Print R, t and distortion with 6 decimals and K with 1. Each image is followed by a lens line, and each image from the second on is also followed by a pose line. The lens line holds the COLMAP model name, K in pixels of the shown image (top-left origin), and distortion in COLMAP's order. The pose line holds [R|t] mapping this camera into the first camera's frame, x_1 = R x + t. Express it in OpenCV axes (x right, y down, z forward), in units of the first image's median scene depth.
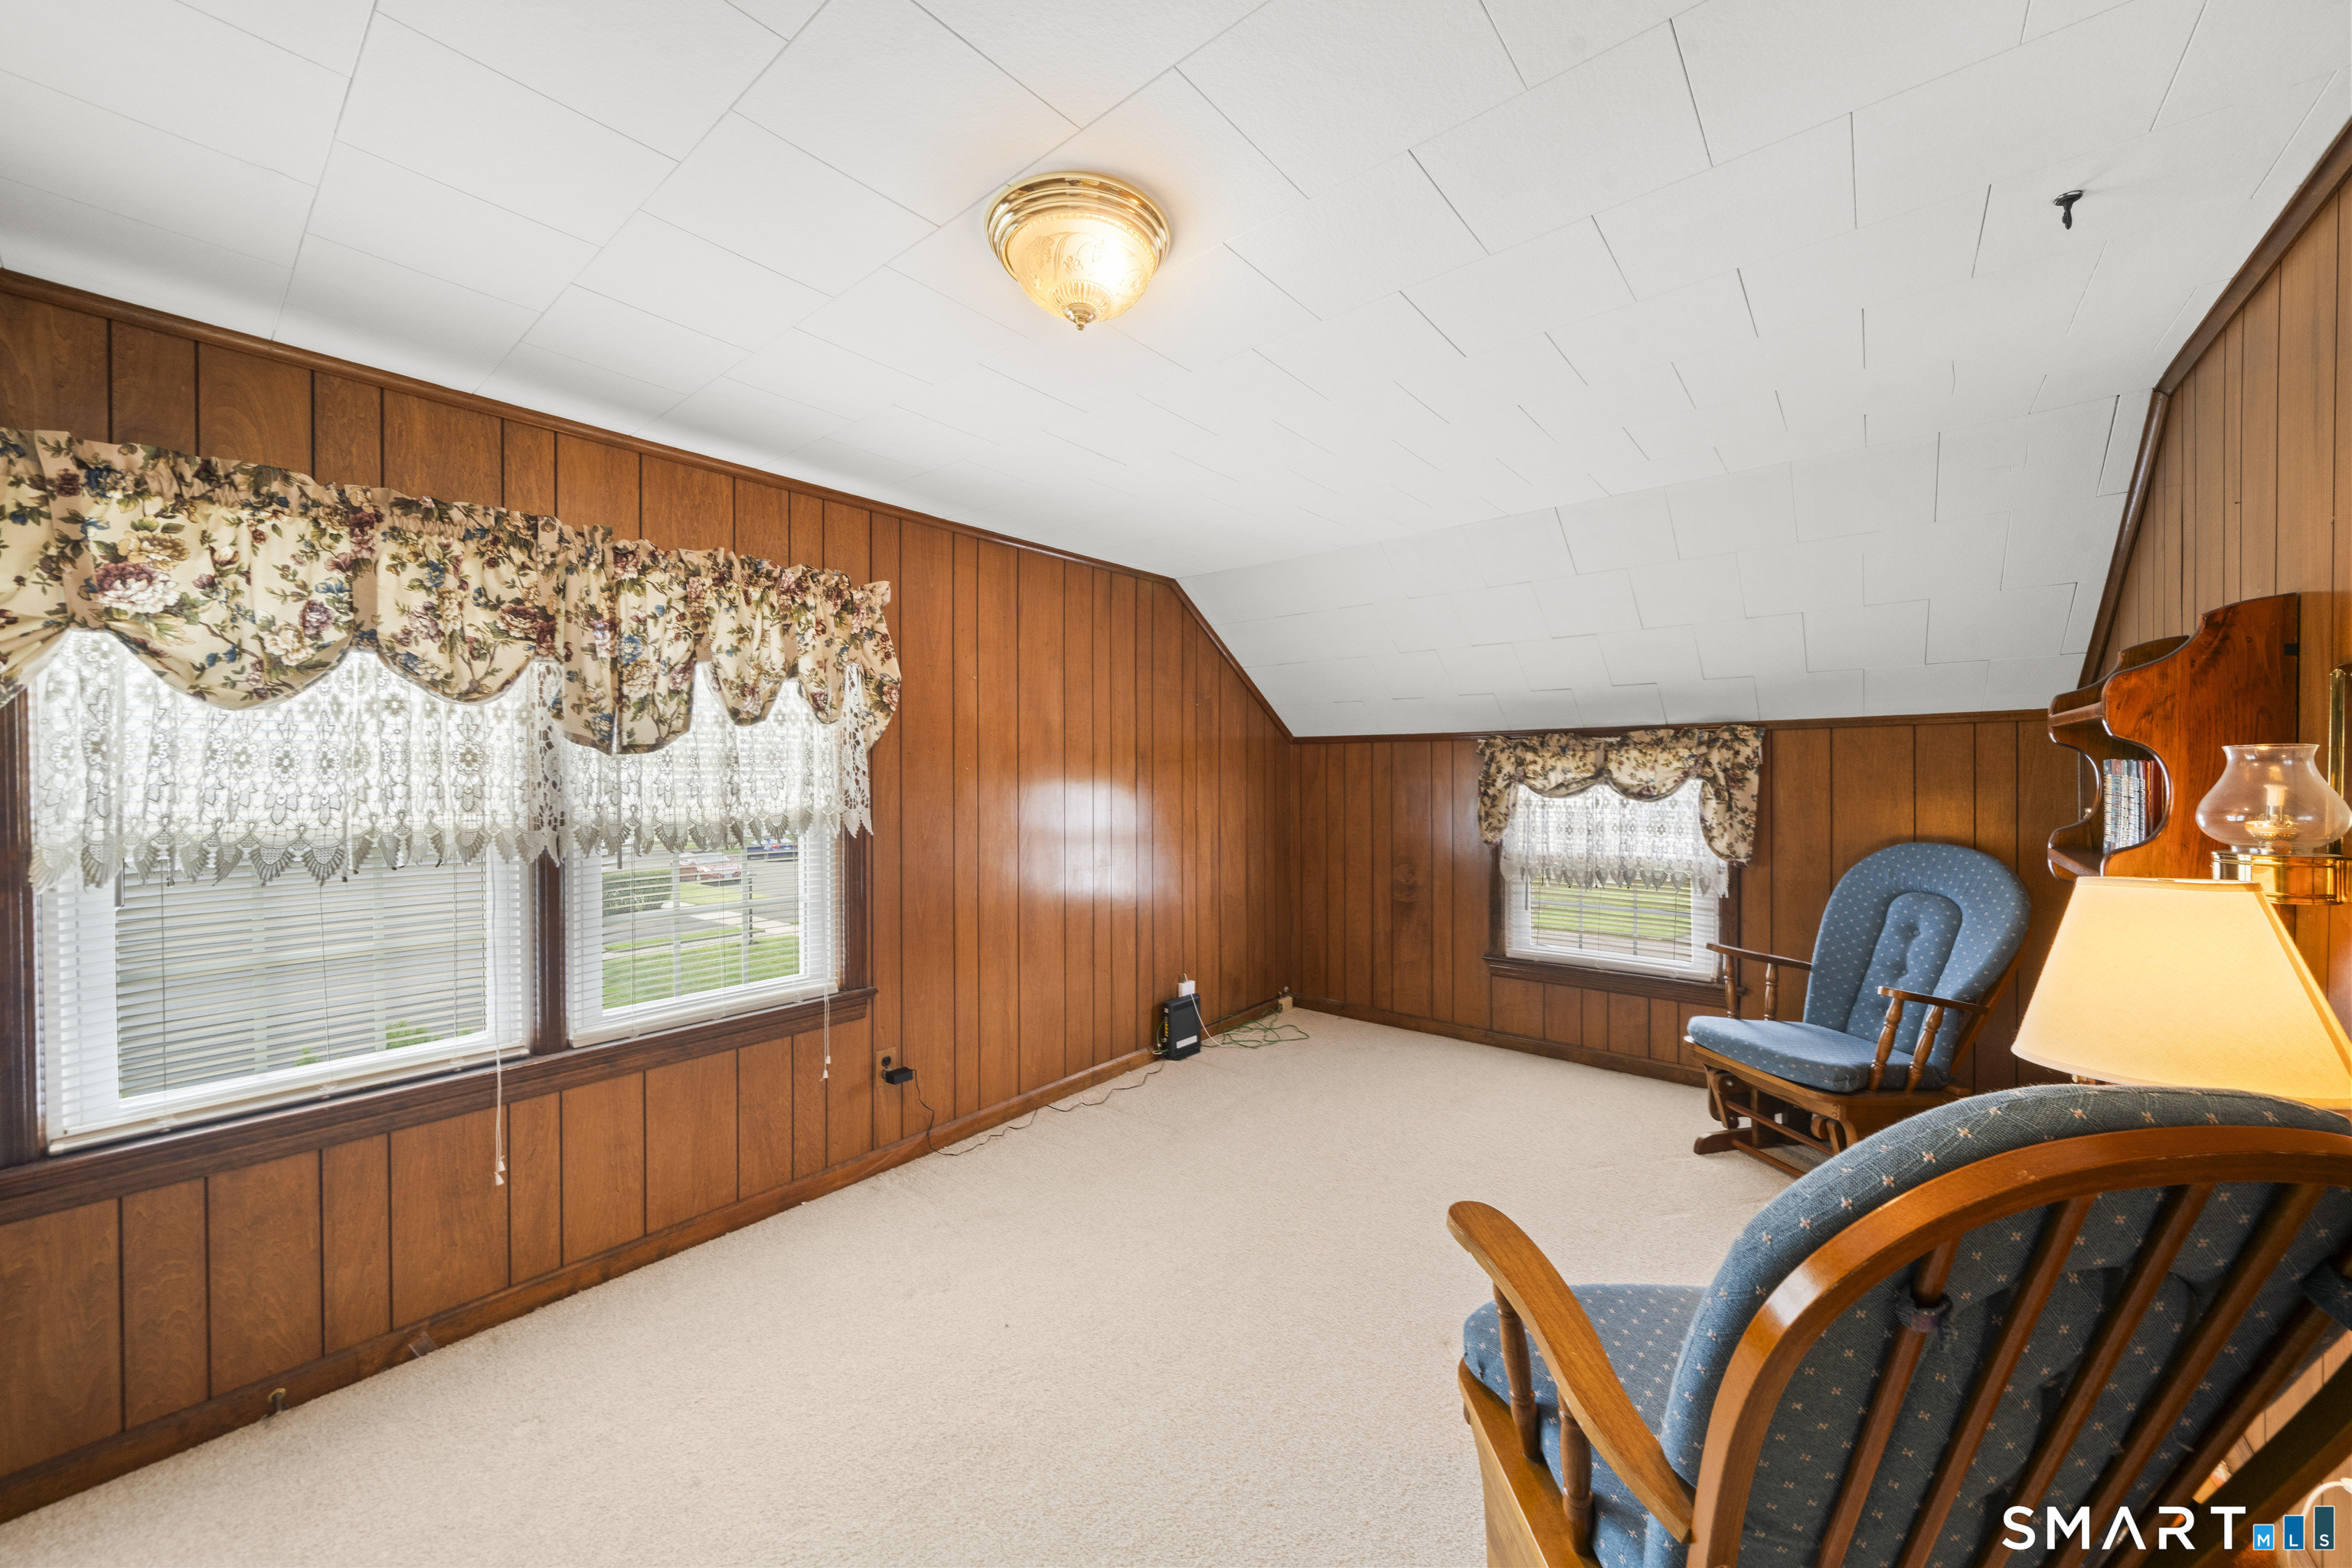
lens RADIAL K [[865.0, 0, 1179.4], [0, 865.0, 788.8], [0, 0, 1]] dist [-0.002823, -0.000579]
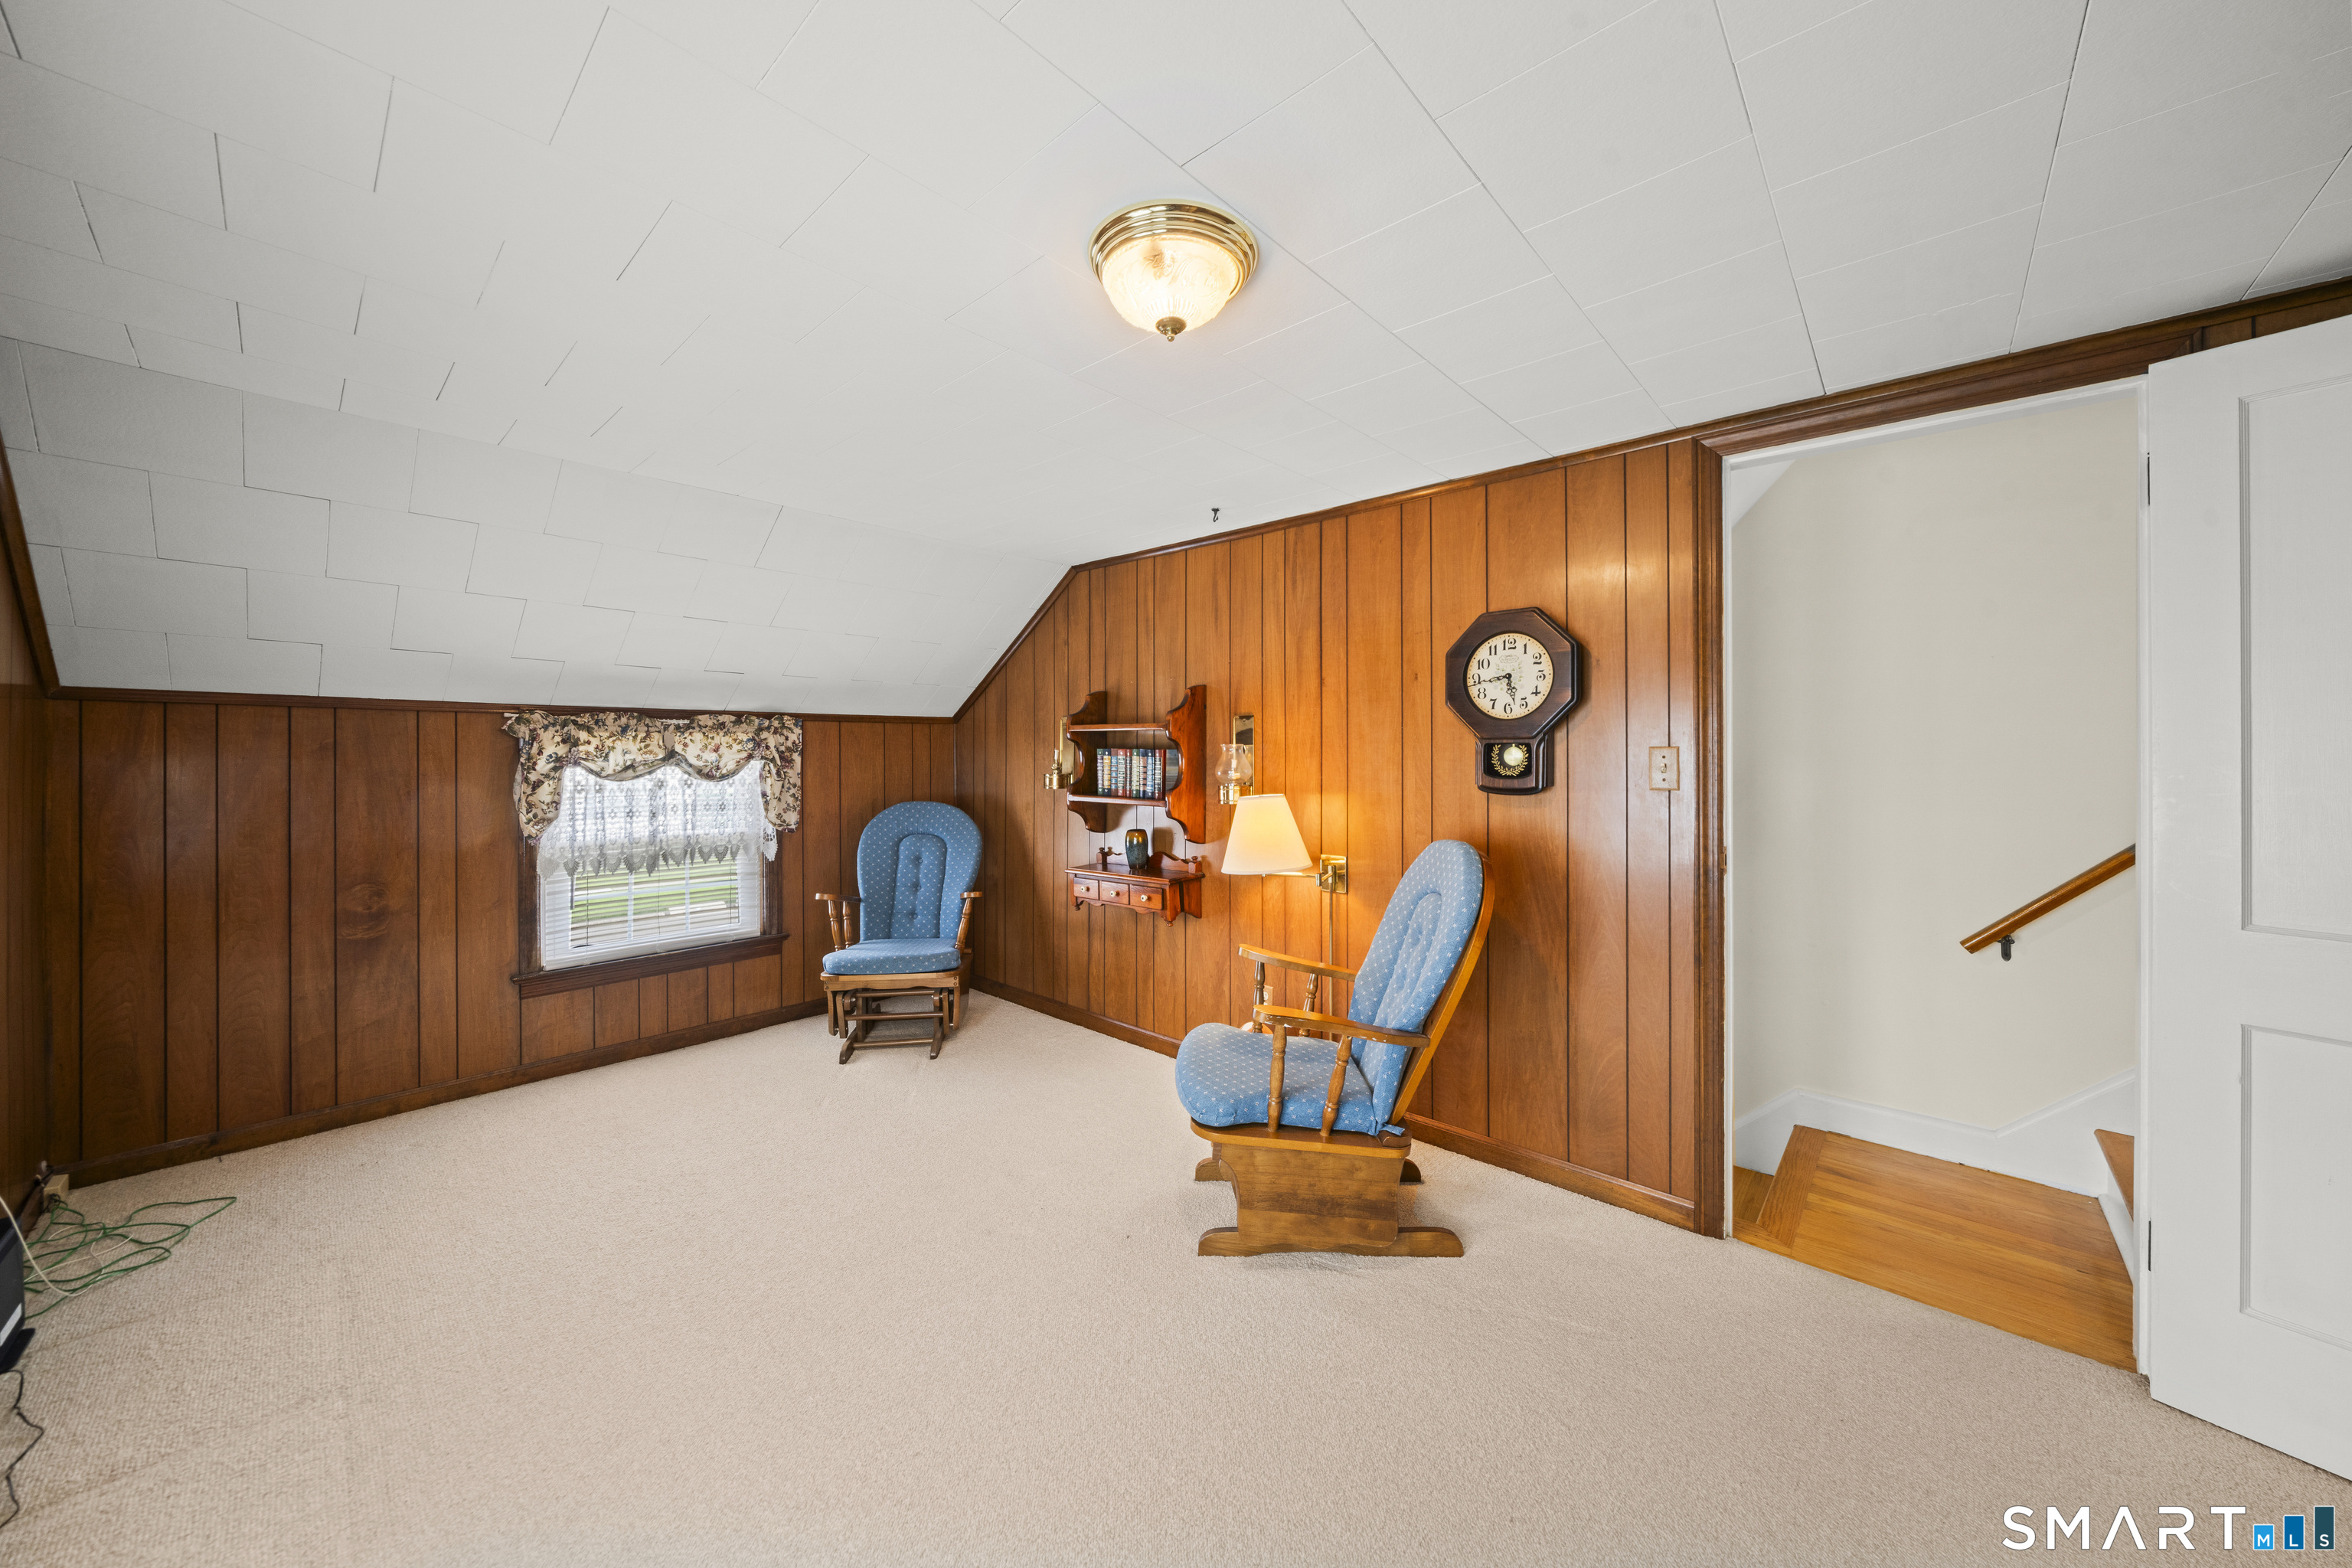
lens RADIAL K [[818.6, 0, 1187.6], [0, 818.6, 748.8], [0, 0, 1]] dist [-0.006232, 0.000007]
pose [[0.041313, 0.011270, 0.999083, -0.434924], [0.018728, 0.999752, -0.012052, -0.002223], [-0.998971, 0.019209, 0.041092, 0.361785]]
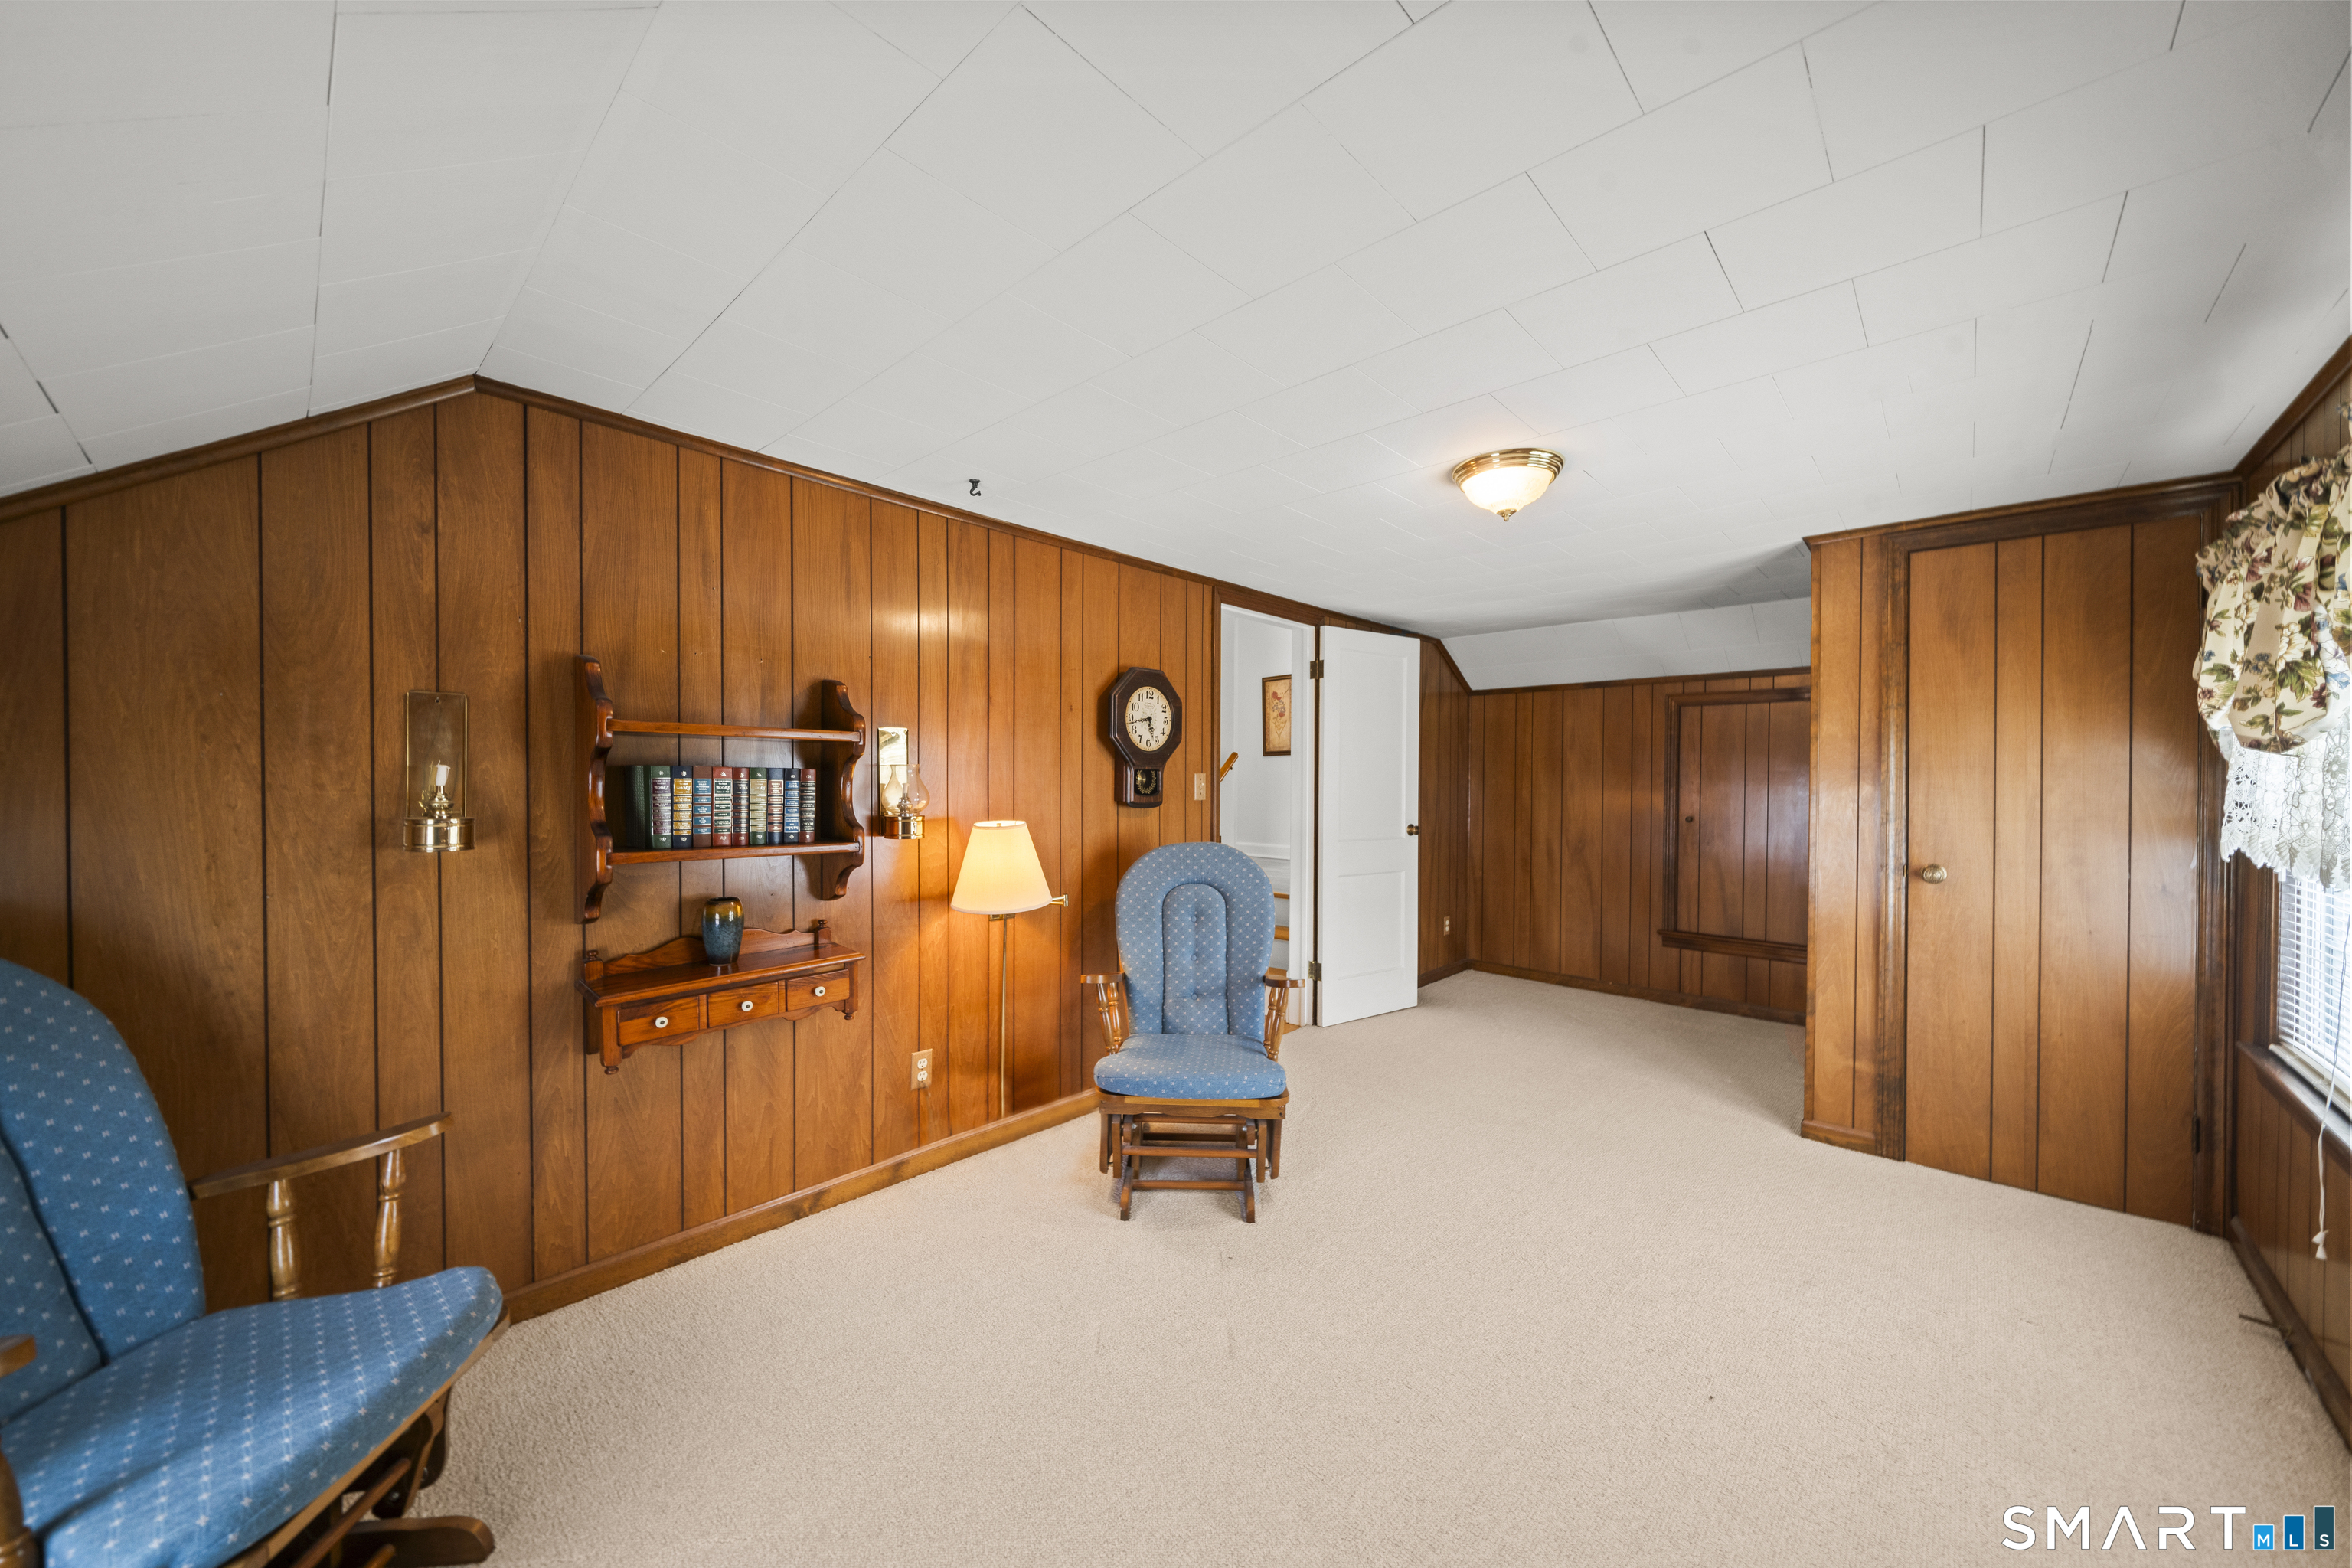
lens RADIAL K [[865.0, 0, 1172.4], [0, 865.0, 778.6], [0, 0, 1]] dist [-0.002823, -0.000579]
pose [[-0.998575, -0.003640, 0.053234, 0.189473], [-0.002390, 0.999720, 0.023531, -0.022598], [-0.053304, 0.023370, -0.998305, 1.089934]]
